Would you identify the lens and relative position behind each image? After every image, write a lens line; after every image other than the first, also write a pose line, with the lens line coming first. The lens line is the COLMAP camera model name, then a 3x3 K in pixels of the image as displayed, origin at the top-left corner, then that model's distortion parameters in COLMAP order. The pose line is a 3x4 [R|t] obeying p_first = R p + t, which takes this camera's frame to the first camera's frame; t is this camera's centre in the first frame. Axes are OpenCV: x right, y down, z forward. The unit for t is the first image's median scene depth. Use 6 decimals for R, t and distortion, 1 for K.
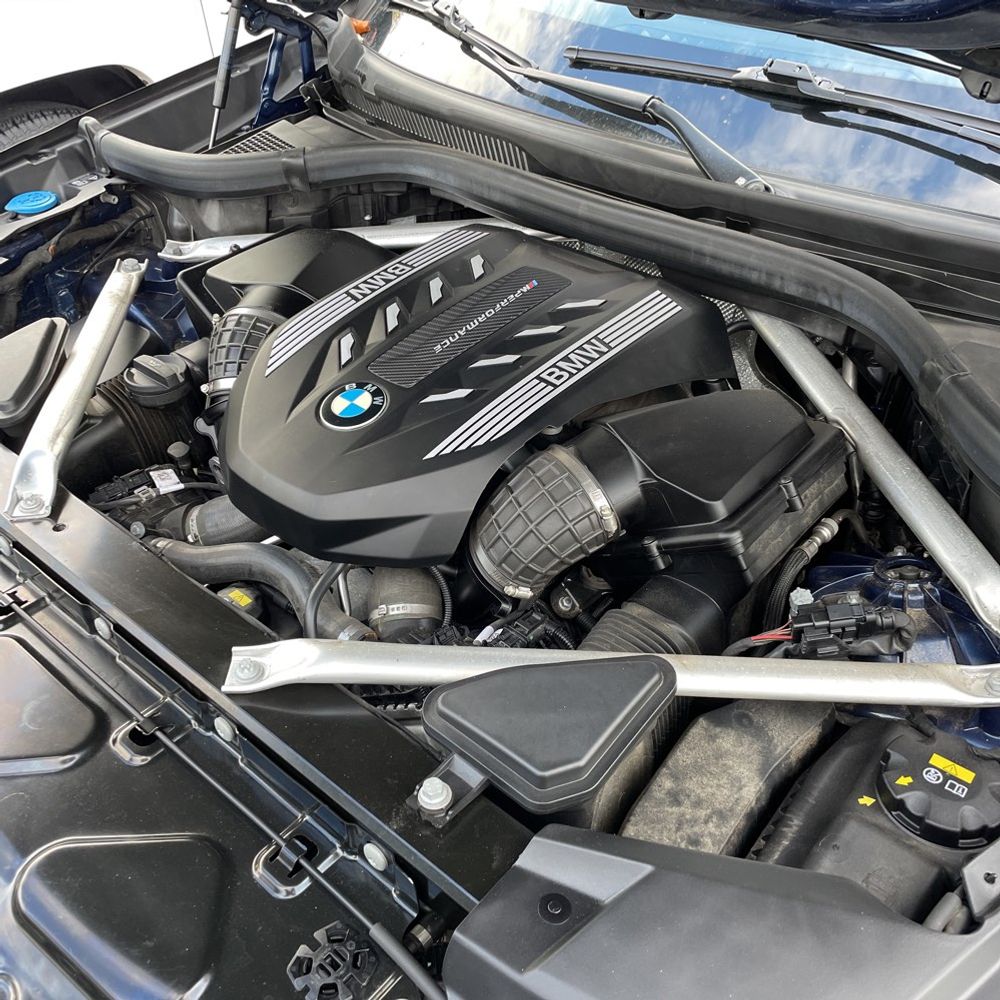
lens RADIAL K [[1015.9, 0, 499.7], [0, 1015.9, 494.2], [0, 0, 1]] dist [0.016675, 0.000000]
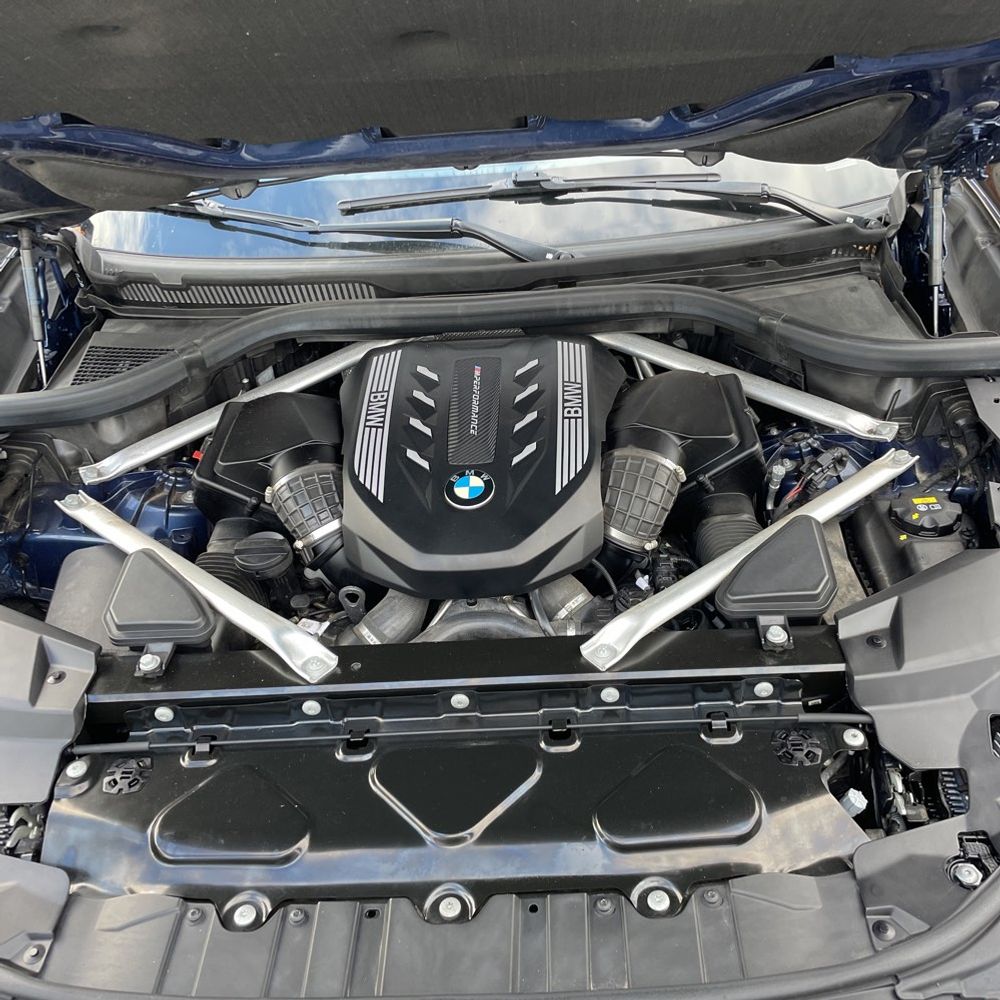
lens RADIAL K [[1015.9, 0, 506.1], [0, 1015.9, 502.9], [0, 0, 1]] dist [0.016675, 0.000000]
pose [[0.756643, -0.412416, 0.507351, -0.715508], [0.437375, 0.896054, 0.076101, -0.136018], [-0.485999, 0.164321, 0.858373, -0.156152]]
